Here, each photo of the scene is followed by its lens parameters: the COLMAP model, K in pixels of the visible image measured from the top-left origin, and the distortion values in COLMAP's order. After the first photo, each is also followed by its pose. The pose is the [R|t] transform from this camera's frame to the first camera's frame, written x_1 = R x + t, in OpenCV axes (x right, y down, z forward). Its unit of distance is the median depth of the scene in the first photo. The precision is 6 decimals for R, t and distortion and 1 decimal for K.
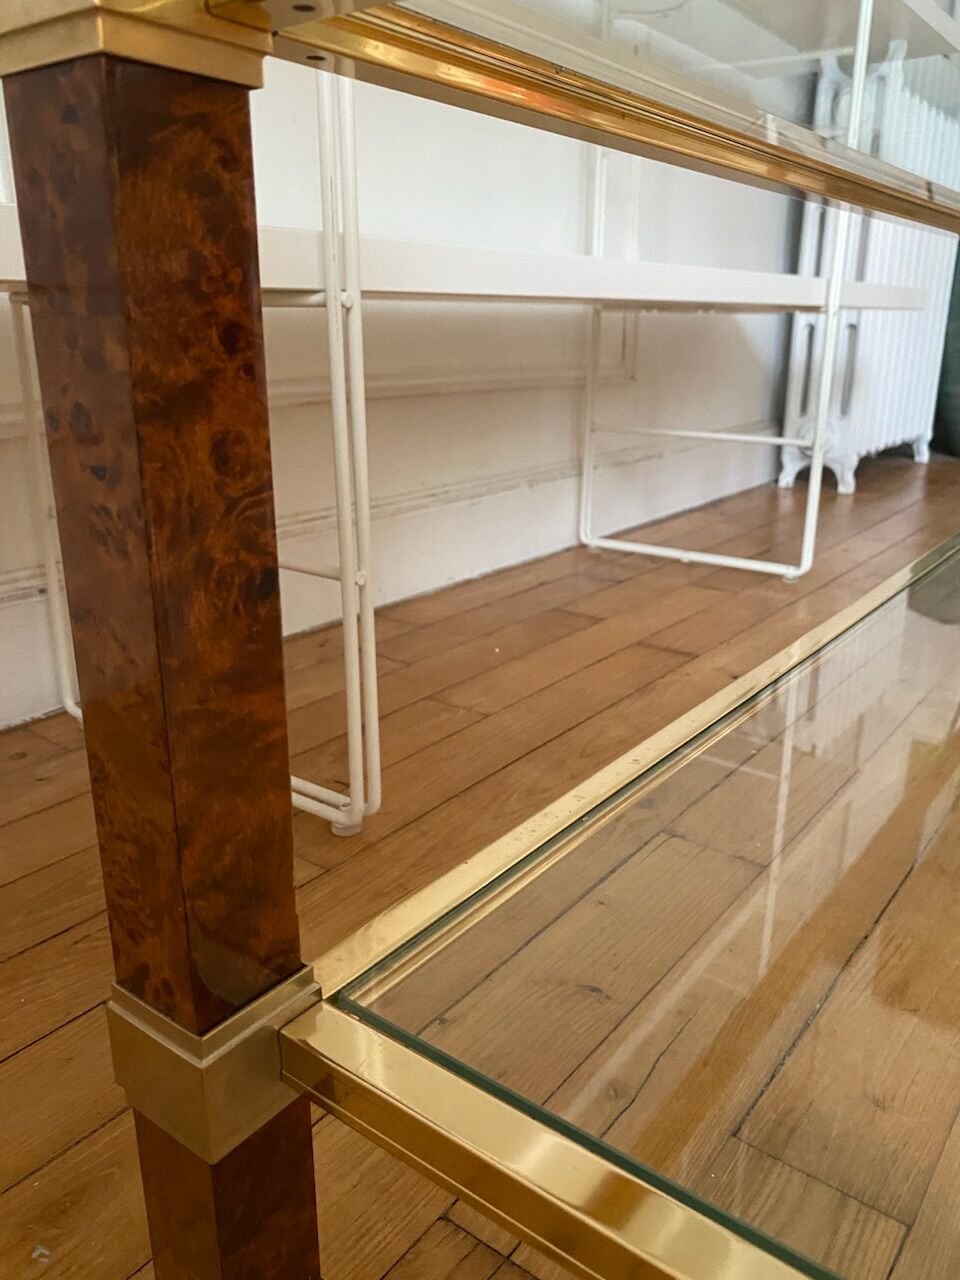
lens RADIAL K [[976.2, 0, 488.2], [0, 976.2, 636.1], [0, 0, 1]] dist [0.021313, -0.025541]
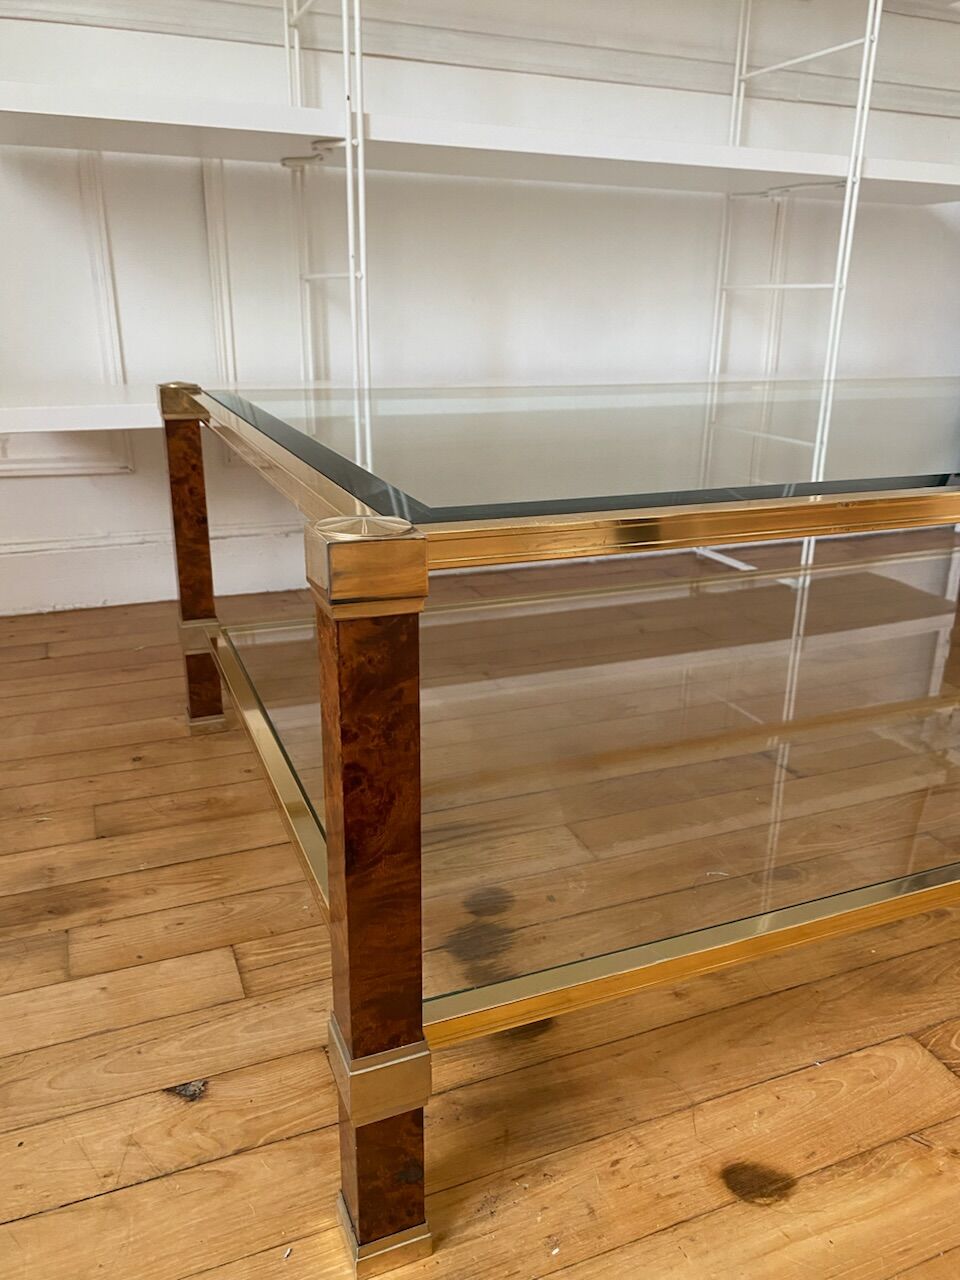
lens RADIAL K [[976.2, 0, 498.6], [0, 976.2, 637.0], [0, 0, 1]] dist [0.021313, -0.025541]
pose [[0.864915, 0.166913, -0.473353, 3.232023], [-0.161830, 0.985459, 0.051792, 0.023685], [0.475114, 0.031807, 0.879349, -2.336800]]
